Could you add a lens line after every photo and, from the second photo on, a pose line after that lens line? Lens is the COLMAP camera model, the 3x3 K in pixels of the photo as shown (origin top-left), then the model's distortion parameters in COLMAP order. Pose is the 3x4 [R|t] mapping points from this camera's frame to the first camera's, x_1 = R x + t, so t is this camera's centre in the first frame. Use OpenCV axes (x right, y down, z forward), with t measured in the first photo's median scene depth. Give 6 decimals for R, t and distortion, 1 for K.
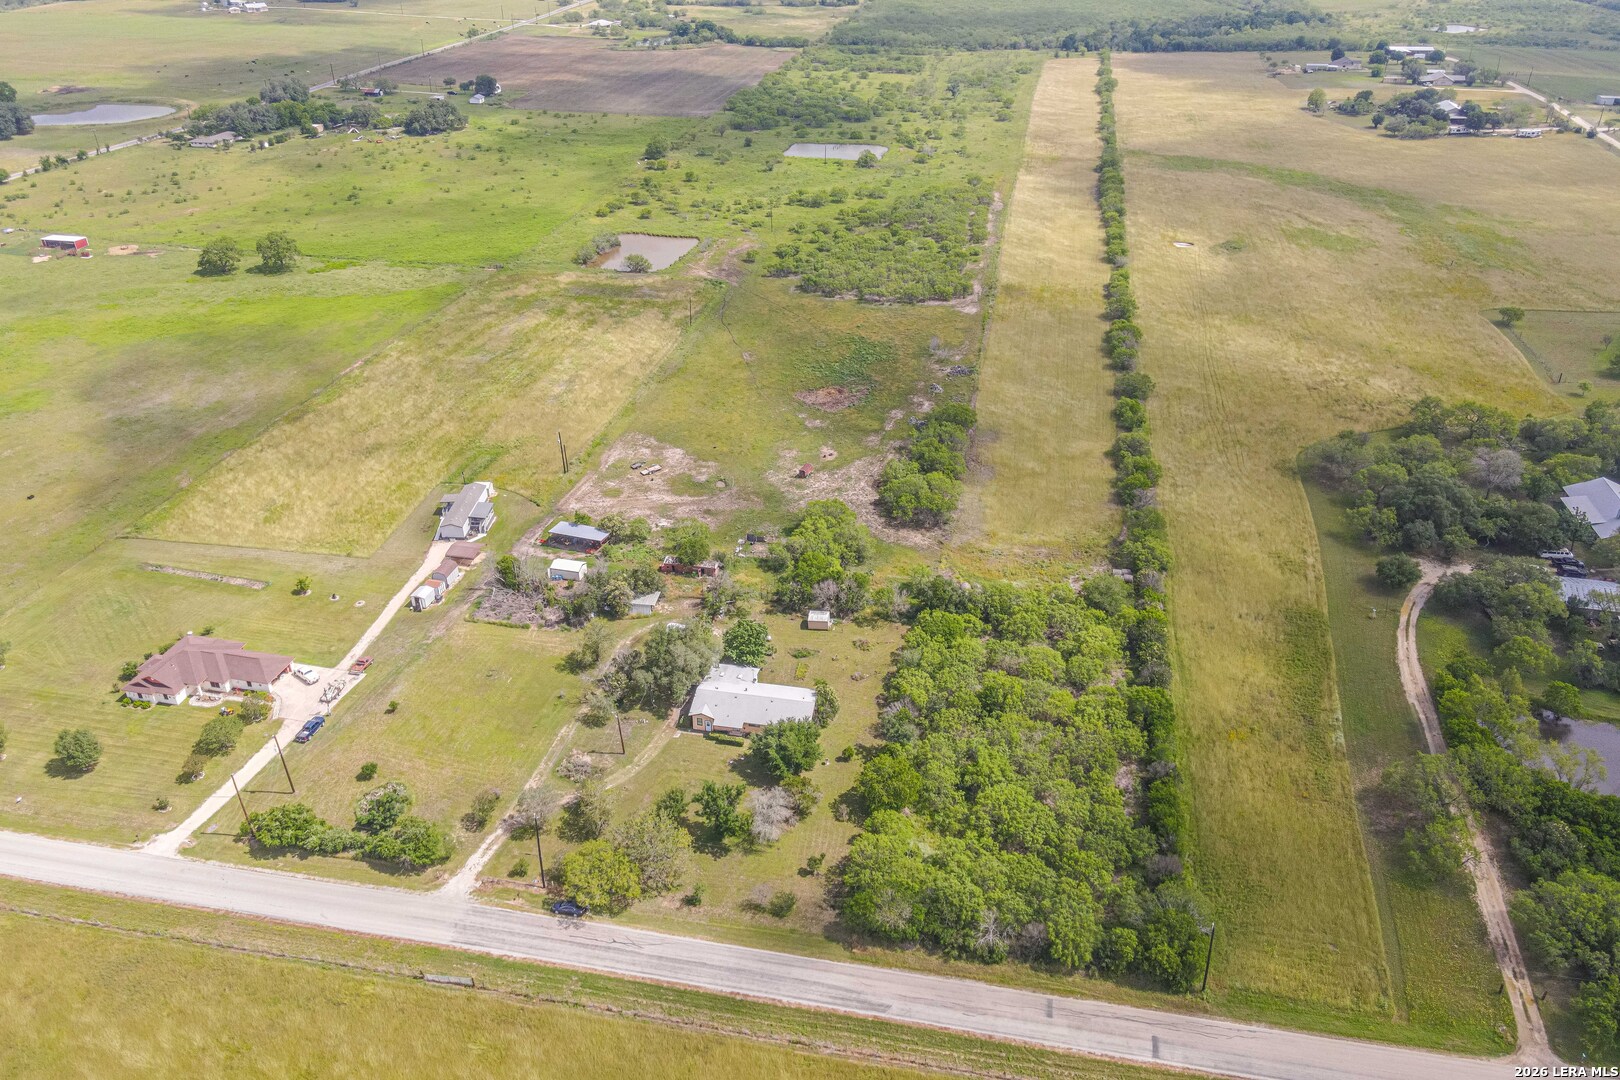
lens RADIAL K [[1126.4, 0, 810.0], [0, 1126.4, 540.0], [0, 0, 1]] dist [0.002209, 0.040387]
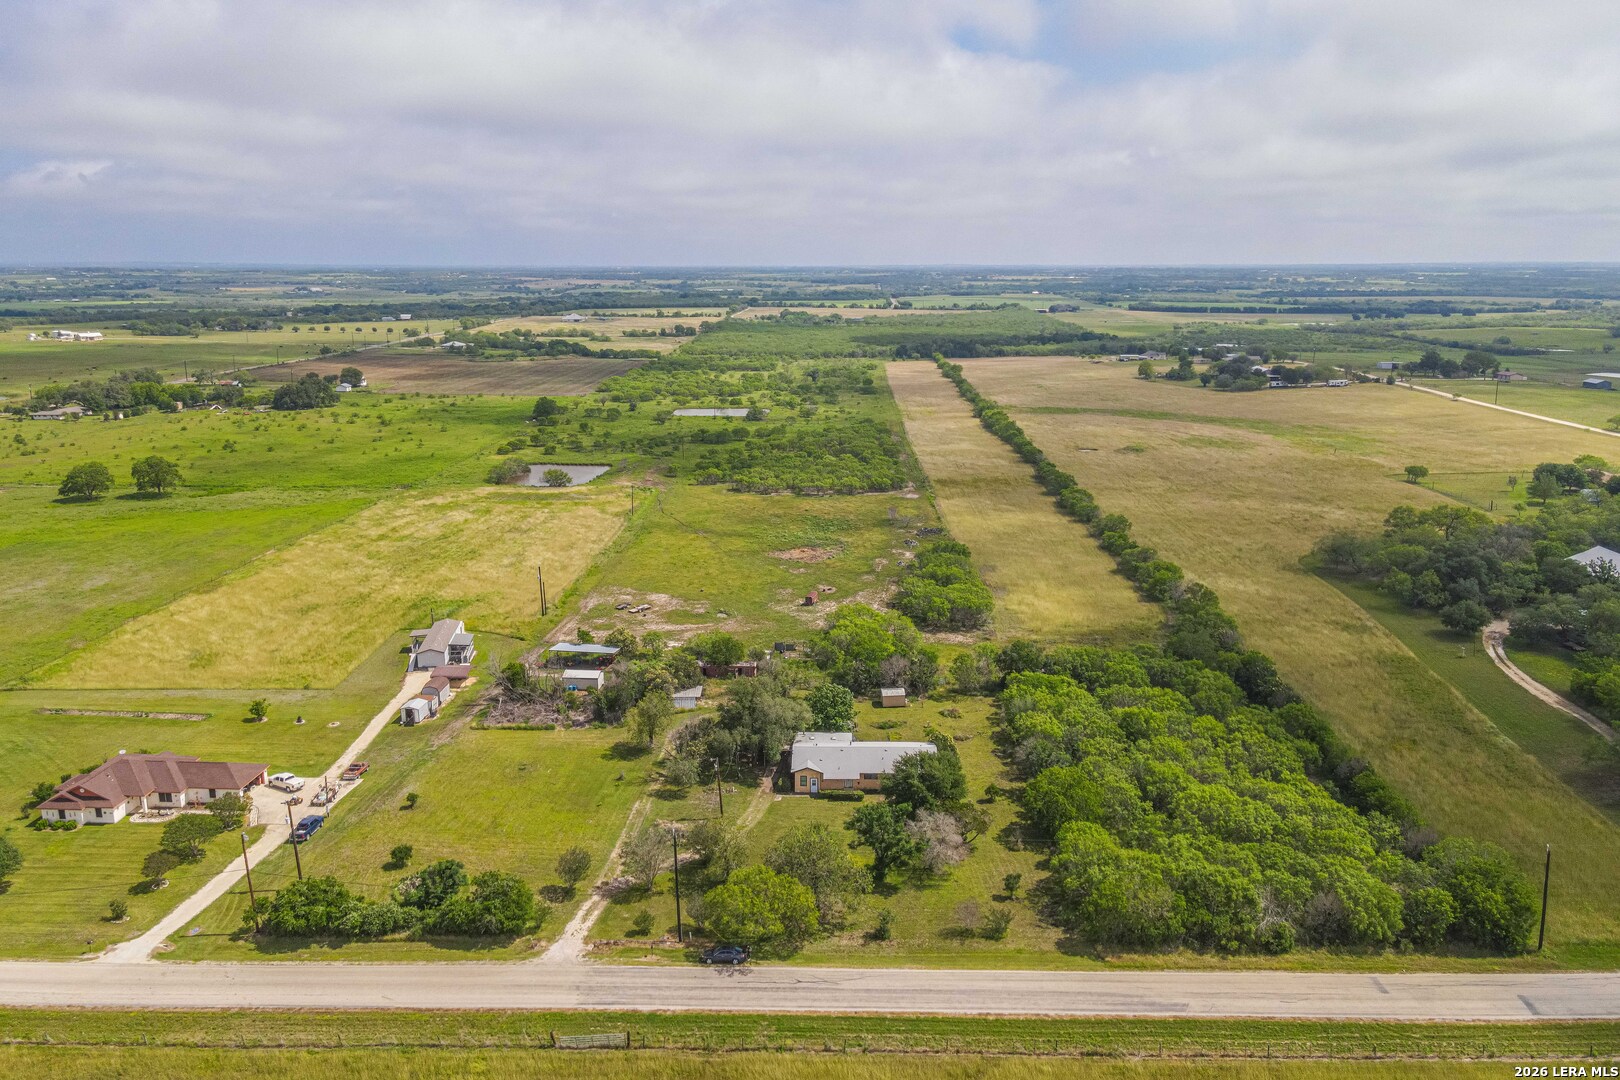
lens RADIAL K [[1144.8, 0, 810.0], [0, 1144.8, 540.0], [0, 0, 1]] dist [0.005460, 0.026263]
pose [[0.986809, -0.042286, 0.156270, -0.194019], [0.086472, 0.953725, -0.287979, 0.210193], [-0.136861, 0.297693, 0.944800, 0.135763]]
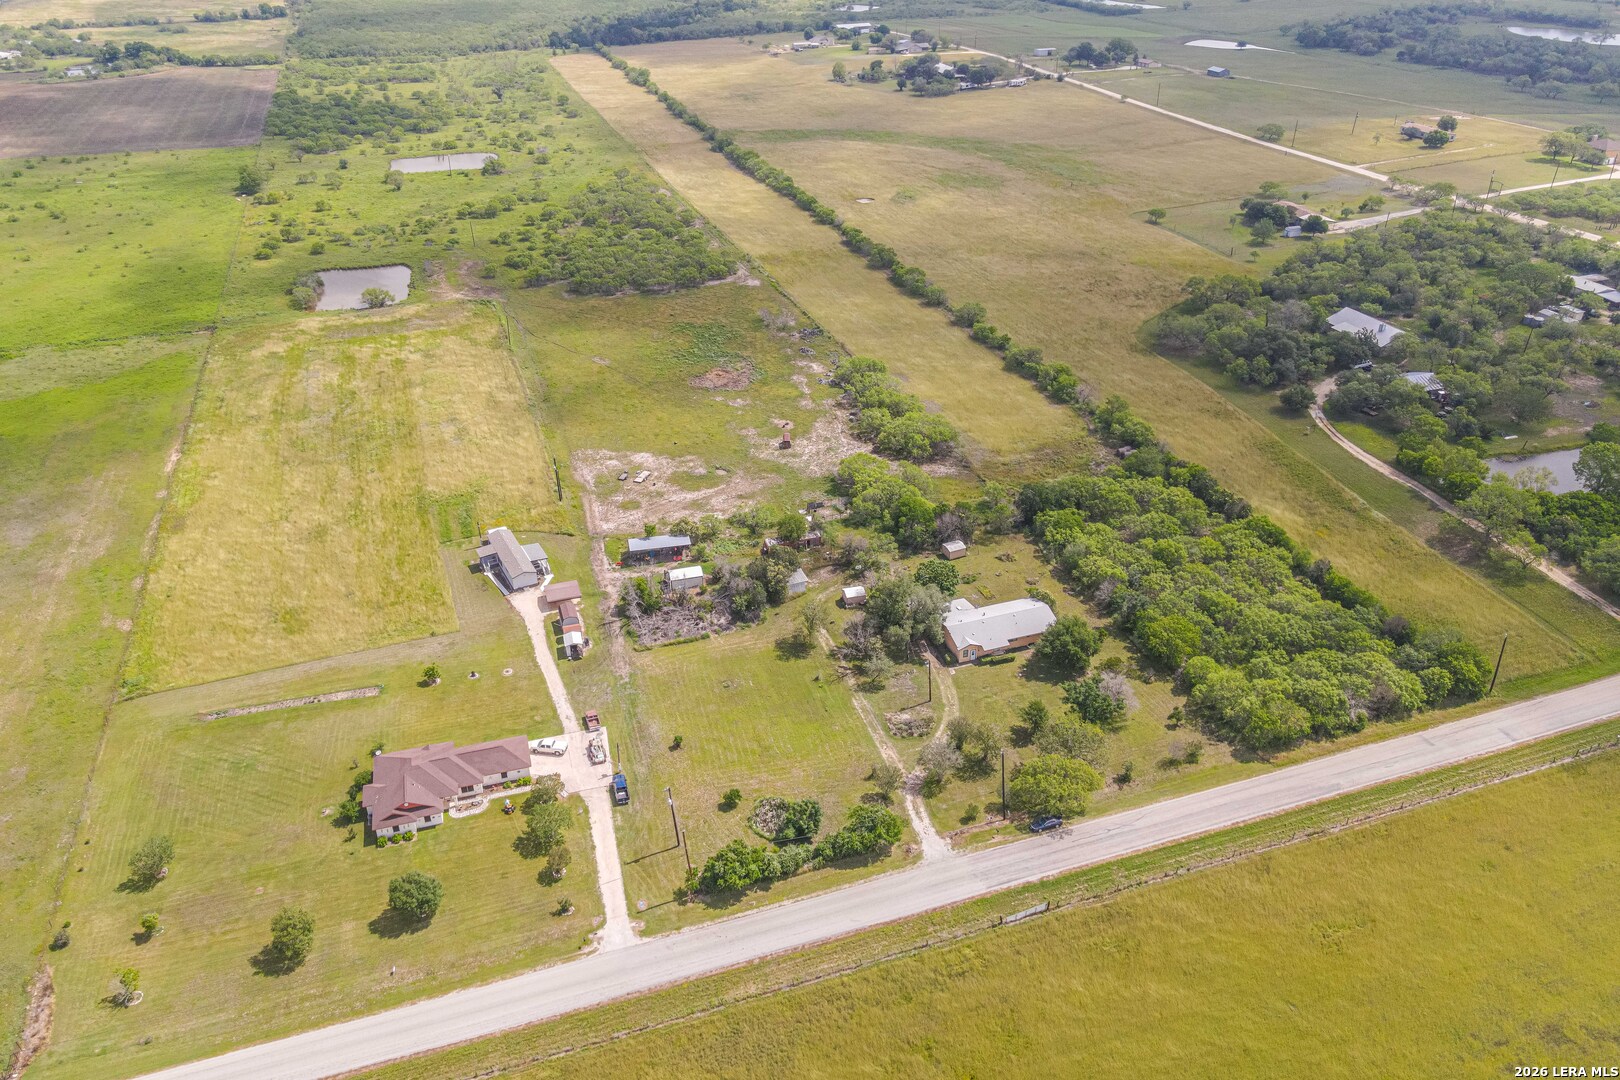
lens RADIAL K [[1126.4, 0, 810.0], [0, 1126.4, 540.0], [0, 0, 1]] dist [0.002209, 0.040387]
pose [[0.869811, -0.259389, 0.419698, -0.572097], [0.260644, 0.963838, 0.055512, -0.033863], [-0.418920, 0.061107, 0.905965, 0.086522]]
